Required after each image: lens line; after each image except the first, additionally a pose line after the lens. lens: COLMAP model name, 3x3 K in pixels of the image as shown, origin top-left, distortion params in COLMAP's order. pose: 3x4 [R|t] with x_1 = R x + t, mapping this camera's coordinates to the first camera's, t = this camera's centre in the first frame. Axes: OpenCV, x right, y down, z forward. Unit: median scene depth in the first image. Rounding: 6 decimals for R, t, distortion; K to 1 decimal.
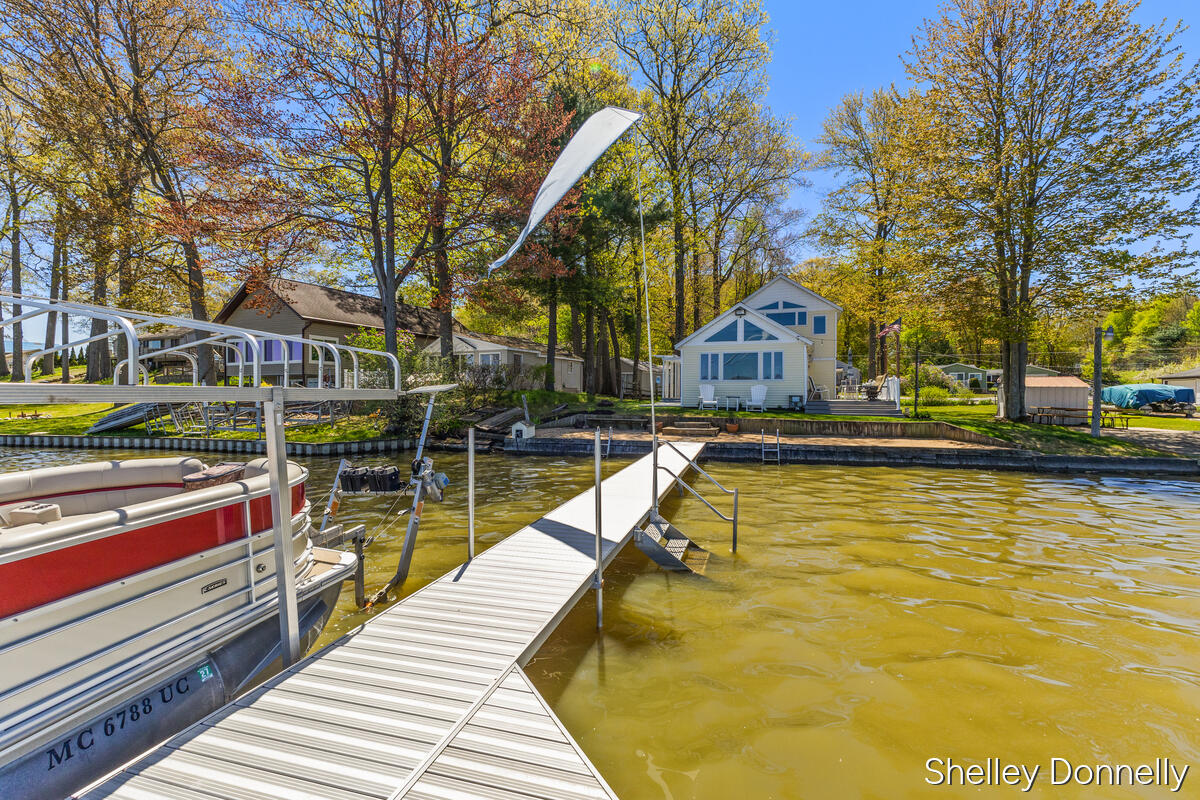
lens RADIAL K [[538.0, 0, 593.9], [0, 538.0, 398.9], [0, 0, 1]] dist [0.000087, -0.002058]
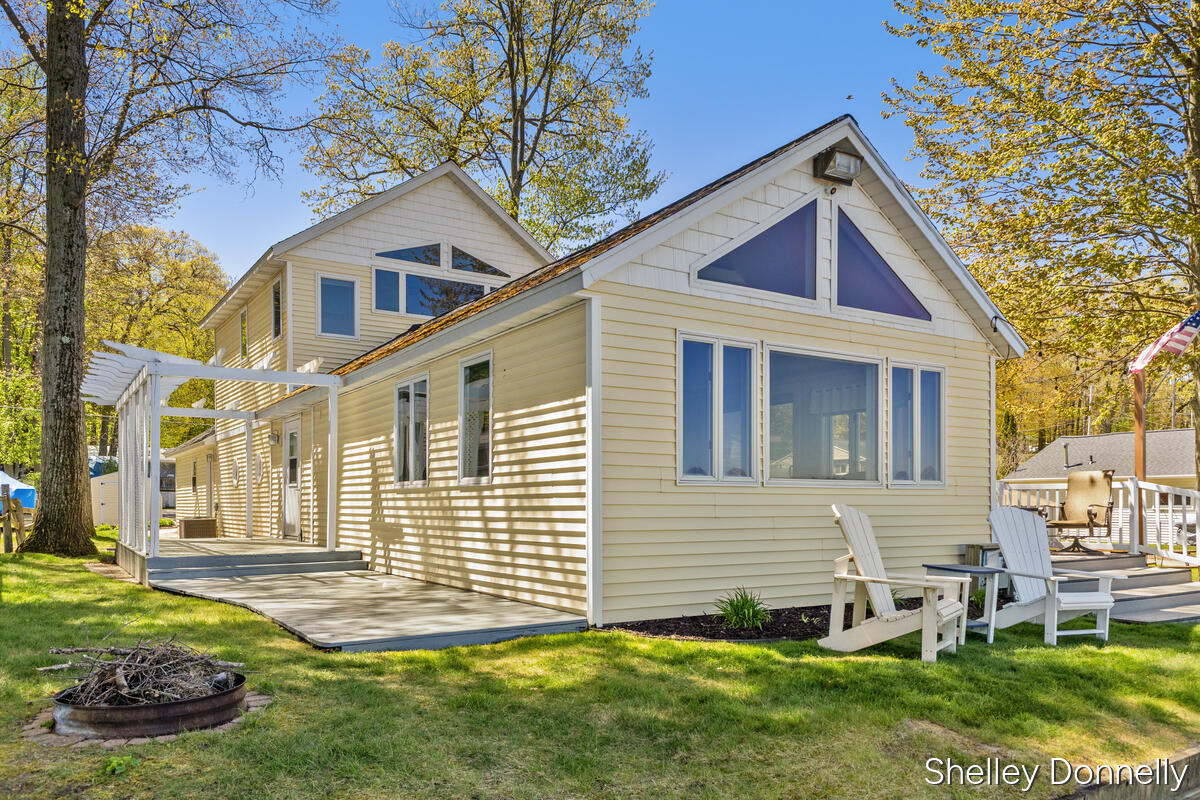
lens RADIAL K [[882.9, 0, 608.8], [0, 882.9, 494.9], [0, 0, 1]] dist [-0.009602, -0.001048]
pose [[0.585242, 0.003377, 0.810852, -0.068022], [0.001942, 0.999983, -0.005567, -0.027298], [-0.810856, 0.004833, 0.585225, 0.852494]]
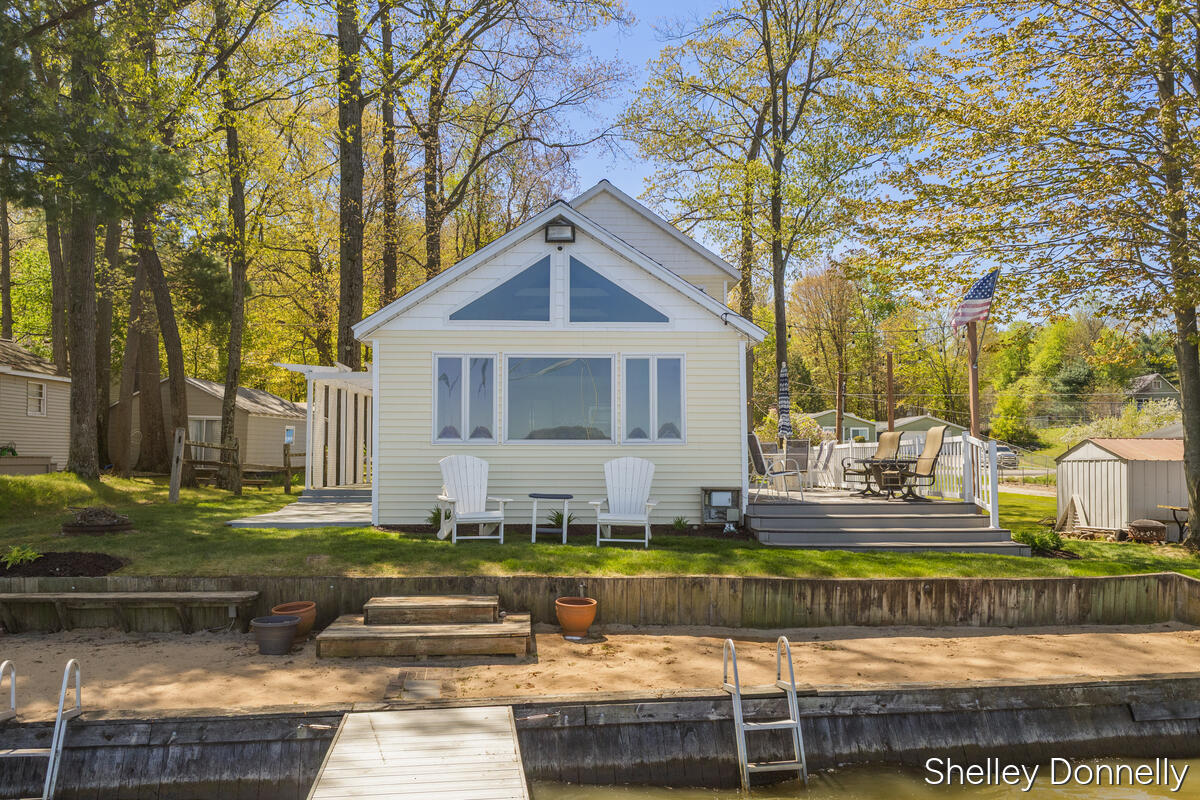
lens RADIAL K [[1042.9, 0, 598.6], [0, 1042.9, 403.4], [0, 0, 1]] dist [0.014766, -0.002596]
pose [[0.915823, 0.022720, 0.400939, 0.040588], [0.003537, 0.997903, -0.064627, -0.016363], [-0.401567, 0.060605, 0.913822, 0.408504]]
